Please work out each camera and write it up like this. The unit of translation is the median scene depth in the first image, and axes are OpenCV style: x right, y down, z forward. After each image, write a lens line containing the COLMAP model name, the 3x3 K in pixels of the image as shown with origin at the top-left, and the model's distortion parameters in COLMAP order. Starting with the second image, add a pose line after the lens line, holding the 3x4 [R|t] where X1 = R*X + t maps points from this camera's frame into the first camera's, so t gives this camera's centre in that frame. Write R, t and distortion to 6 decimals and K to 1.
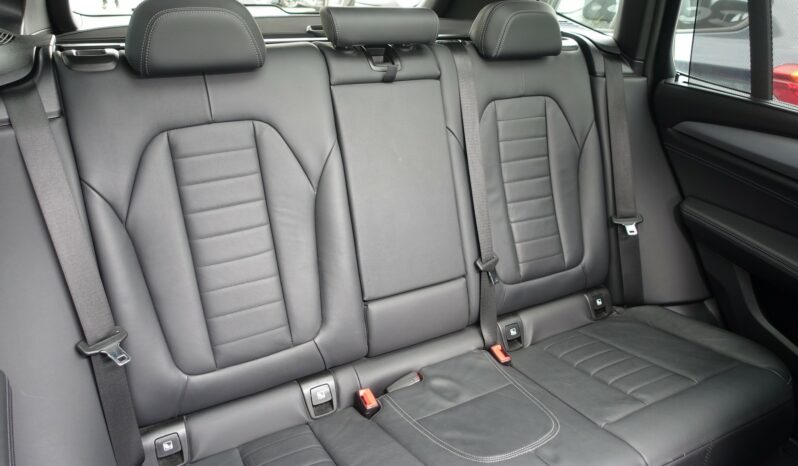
lens RADIAL K [[549.1, 0, 399.0], [0, 549.1, 233.0], [0, 0, 1]] dist [-0.008164, 0.007990]
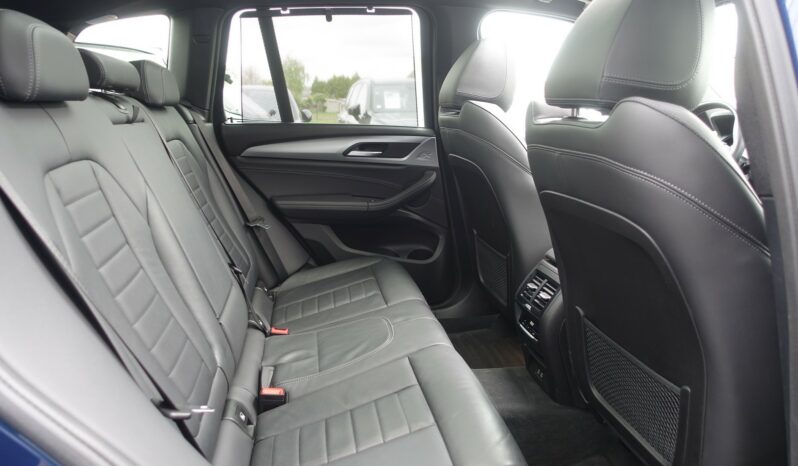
lens RADIAL K [[549.1, 0, 399.0], [0, 549.1, 233.0], [0, 0, 1]] dist [-0.008164, 0.007990]
pose [[0.308748, -0.250531, 0.917556, -0.705424], [0.440082, 0.892843, 0.095700, 0.025311], [-0.843210, 0.374252, 0.385918, 0.215169]]
